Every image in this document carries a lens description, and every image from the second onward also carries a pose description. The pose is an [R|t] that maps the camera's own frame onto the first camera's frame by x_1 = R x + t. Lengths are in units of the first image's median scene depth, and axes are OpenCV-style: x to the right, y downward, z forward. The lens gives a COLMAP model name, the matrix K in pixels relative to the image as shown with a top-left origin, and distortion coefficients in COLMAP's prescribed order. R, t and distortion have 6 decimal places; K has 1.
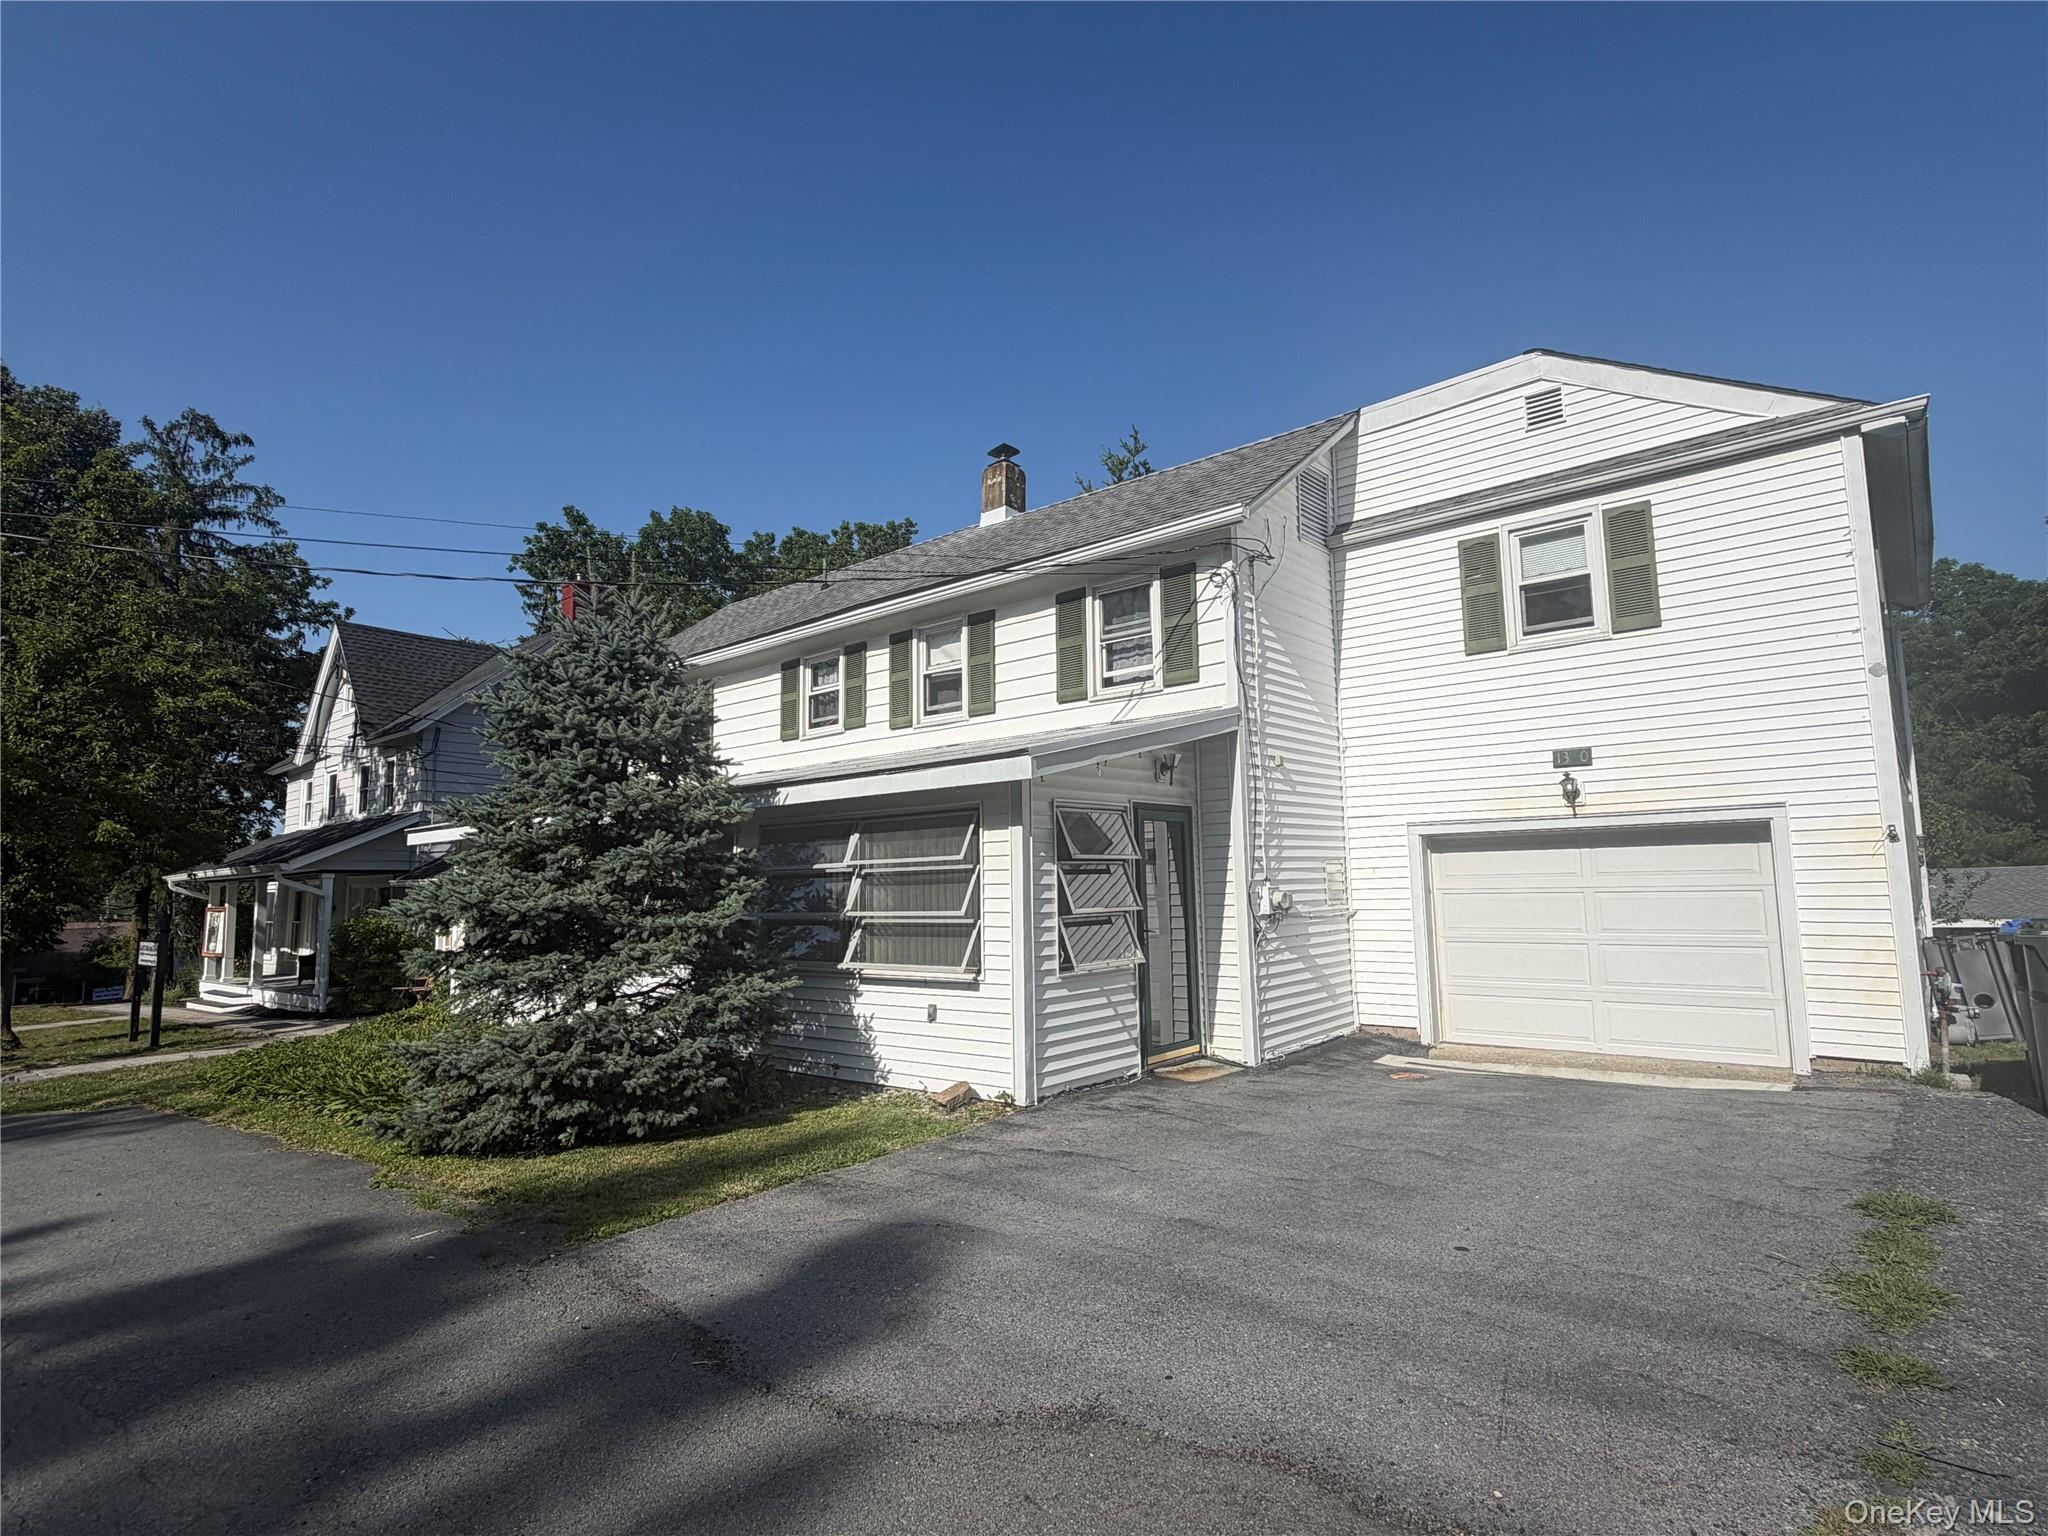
lens RADIAL K [[1088.9, 0, 1024.0], [0, 1088.9, 768.0], [0, 0, 1]] dist [0.001595, -0.021823]
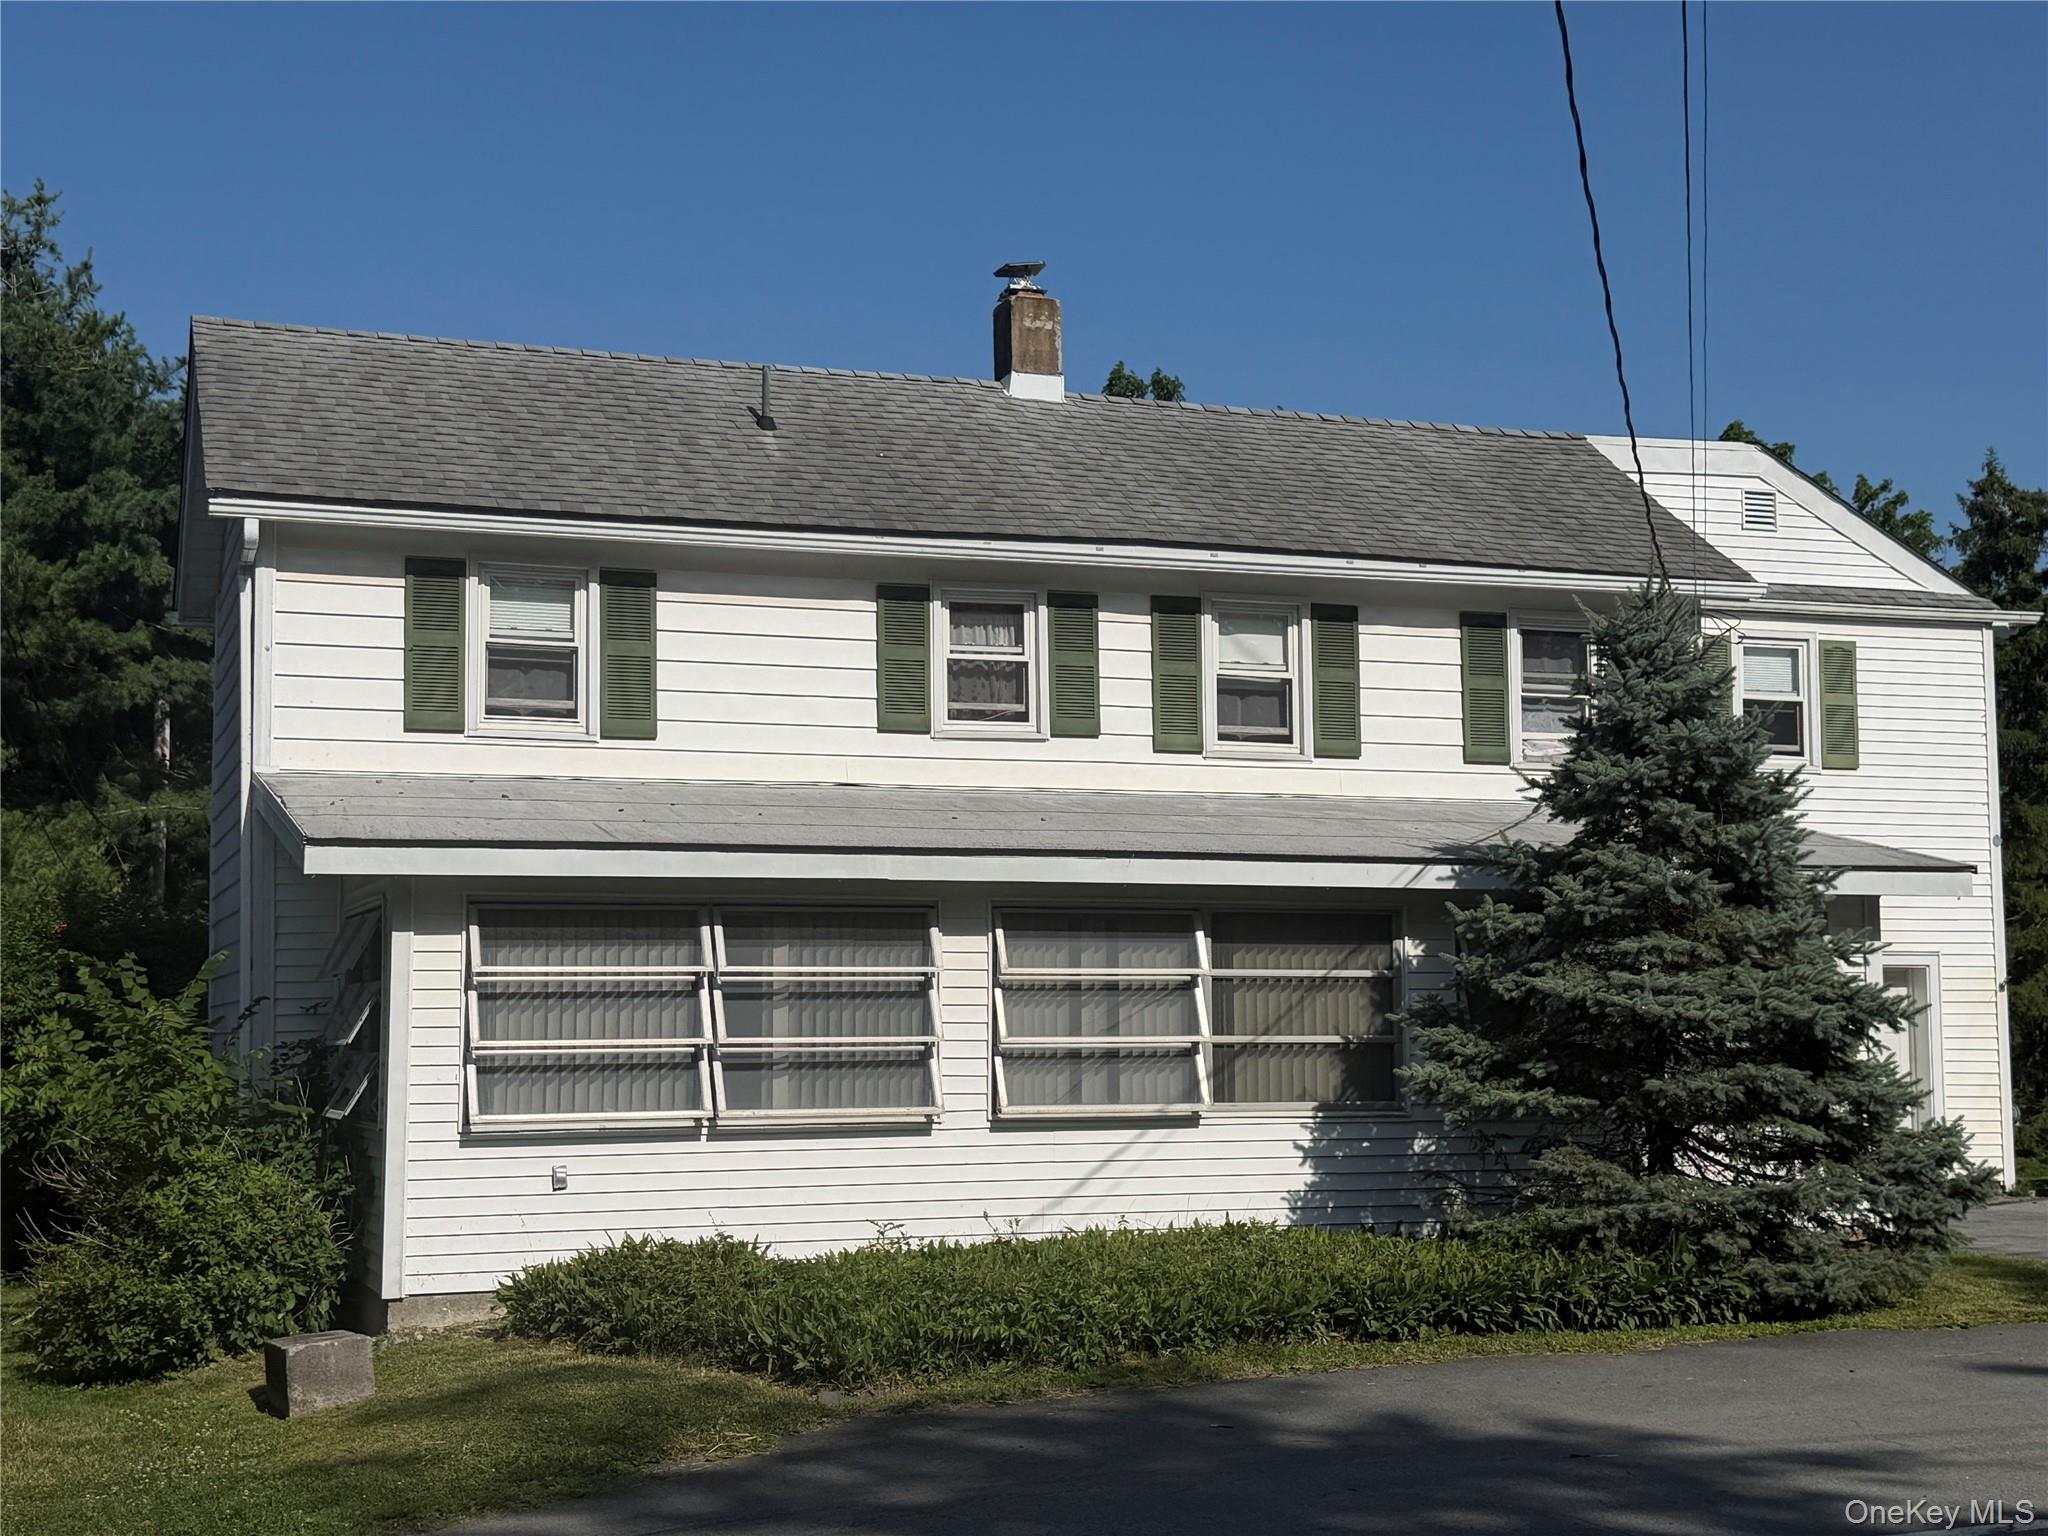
lens RADIAL K [[2689.6, 0, 1017.9], [0, 2689.6, 828.7], [0, 0, 1]] dist [0.082103, 0.000982]
pose [[0.496213, 0.083080, 0.864217, -1.809066], [-0.101363, 0.994147, -0.037371, 0.089938], [-0.862263, -0.069056, 0.501730, 0.367004]]
